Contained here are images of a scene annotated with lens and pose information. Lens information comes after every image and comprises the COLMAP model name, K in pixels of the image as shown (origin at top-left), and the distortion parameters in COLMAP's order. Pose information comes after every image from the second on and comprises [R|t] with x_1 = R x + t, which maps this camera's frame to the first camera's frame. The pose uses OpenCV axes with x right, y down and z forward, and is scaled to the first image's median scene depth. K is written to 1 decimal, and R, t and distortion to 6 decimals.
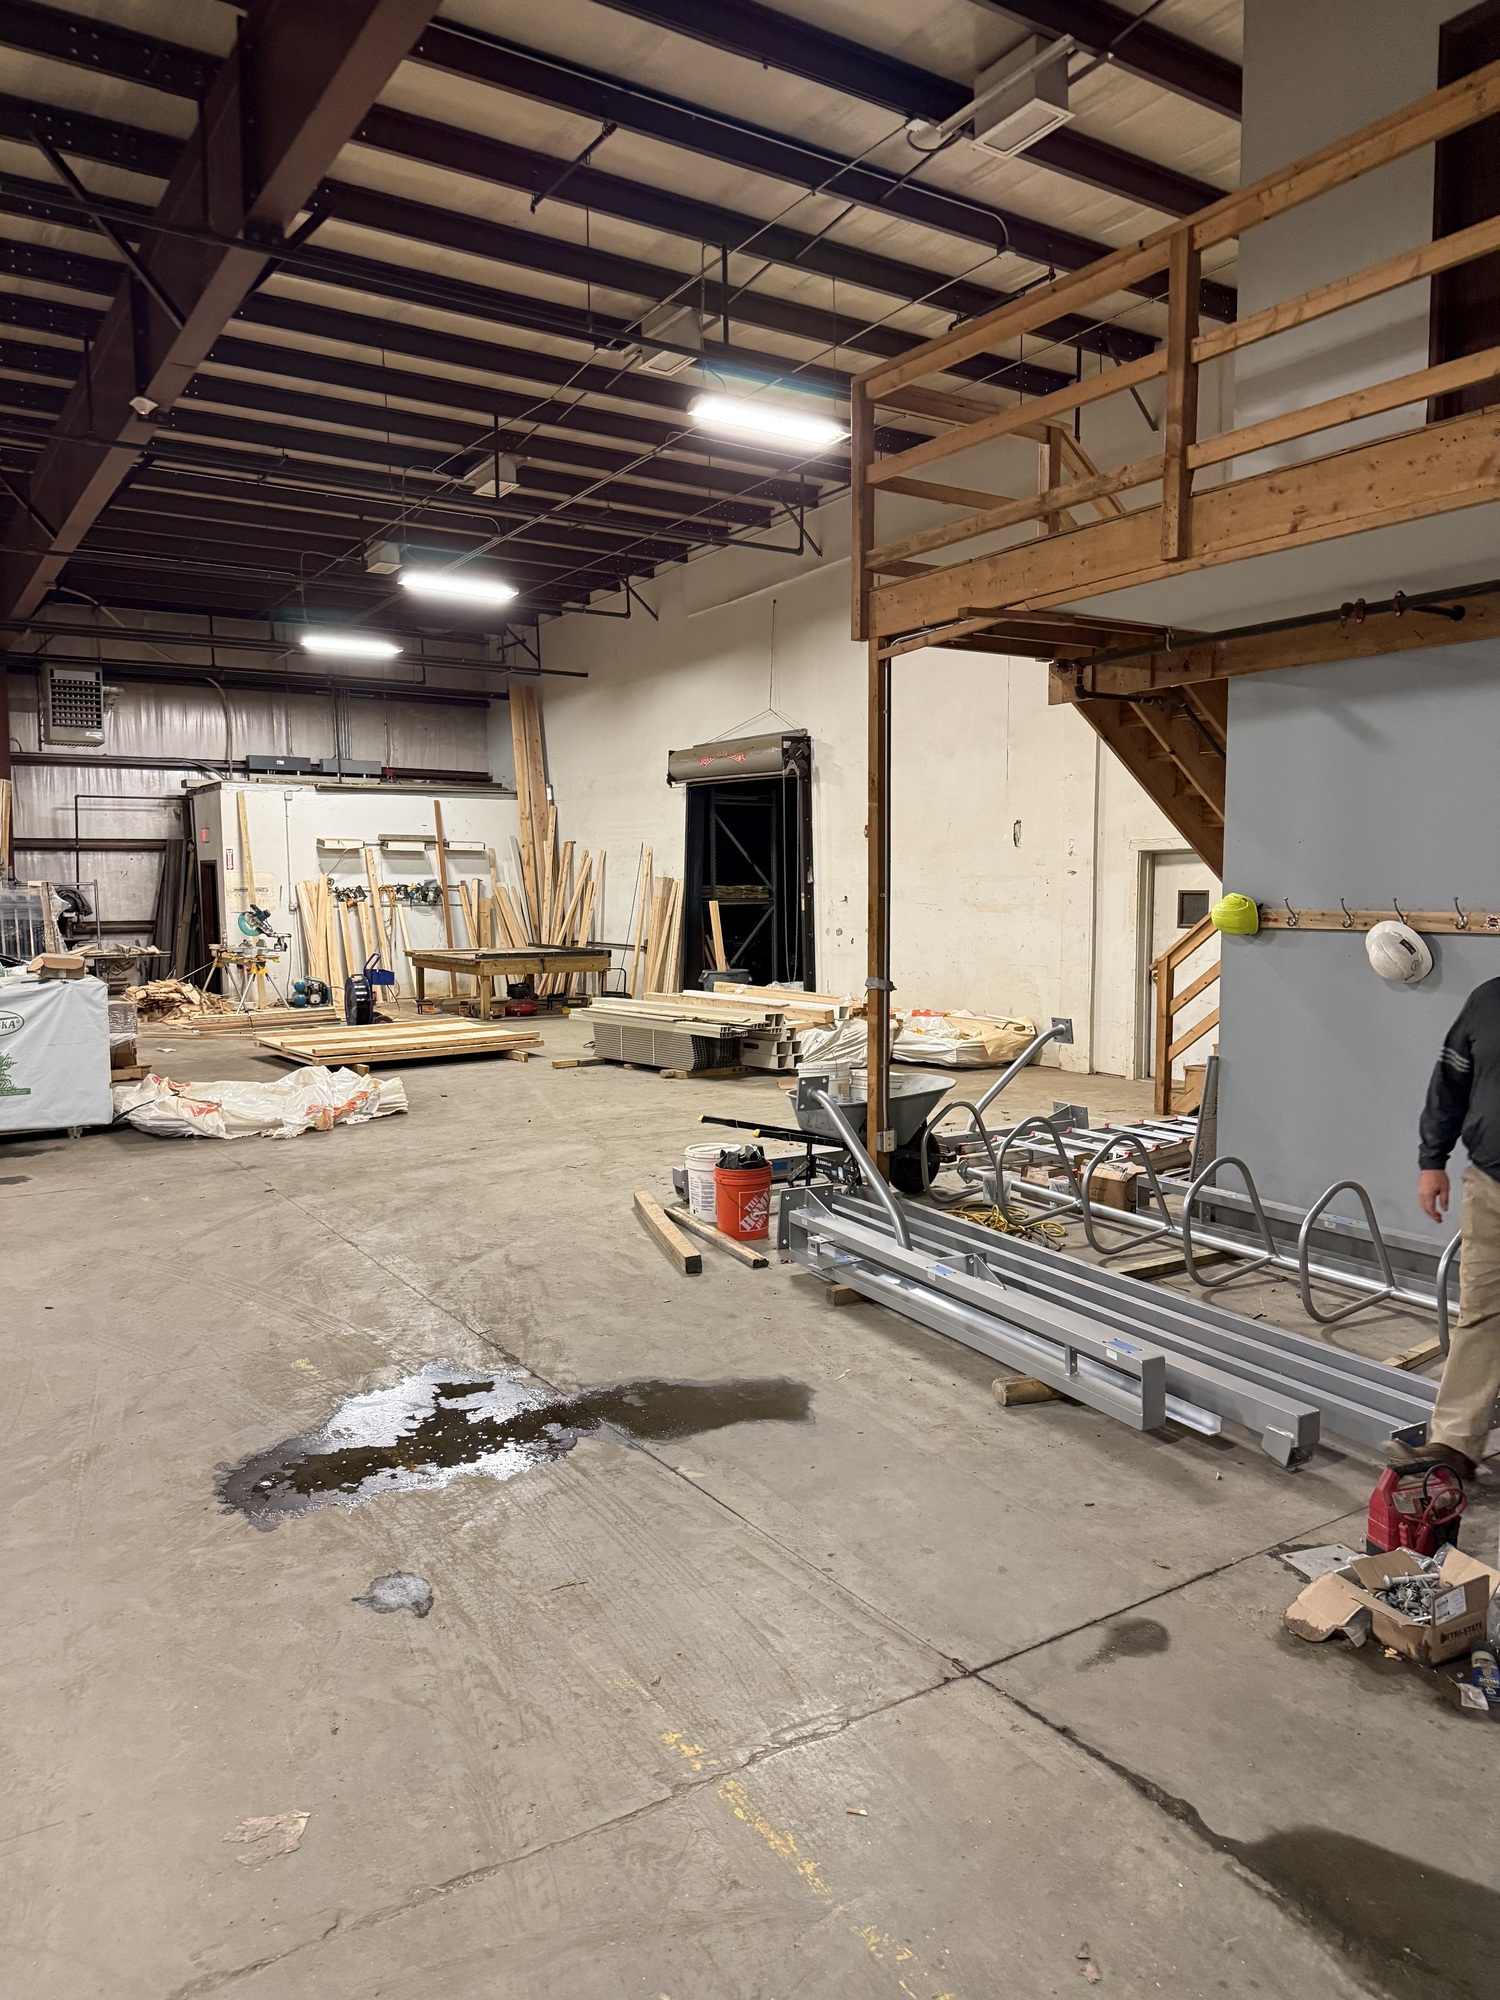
lens RADIAL K [[1406.0, 0, 760.0], [0, 1406.0, 992.4], [0, 0, 1]] dist [0.068753, -0.107103]
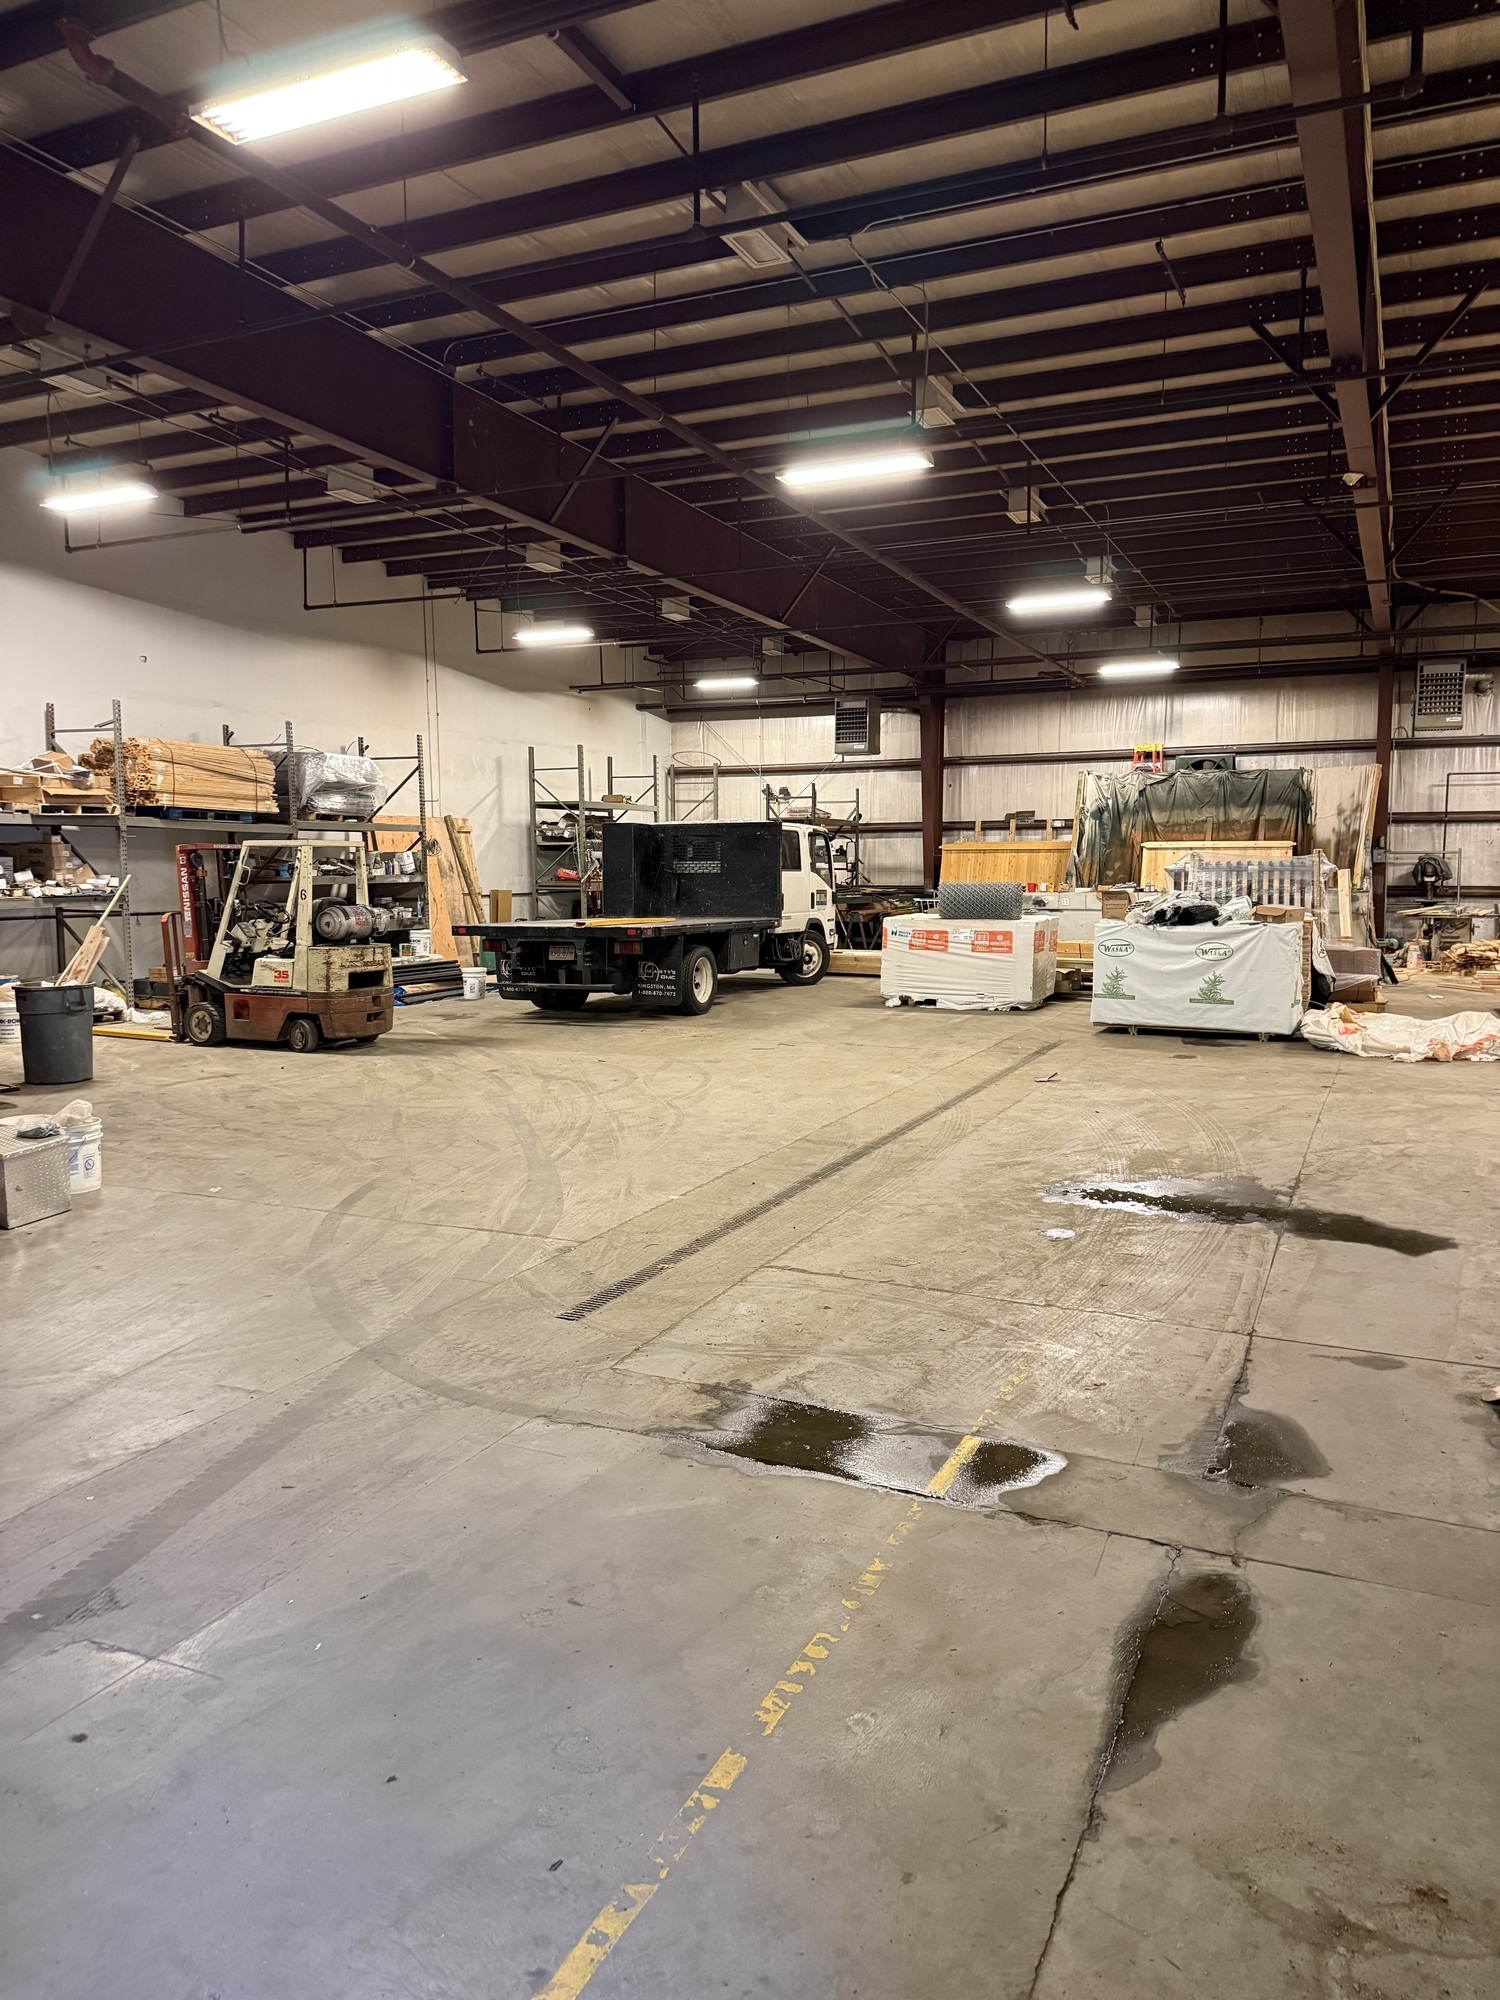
lens RADIAL K [[1406.0, 0, 760.0], [0, 1406.0, 992.4], [0, 0, 1]] dist [0.068753, -0.107103]
pose [[0.530624, 0.090462, -0.842766, 0.392257], [-0.071425, 0.995524, 0.061889, 0.007406], [0.844593, 0.027355, 0.534710, -0.121310]]
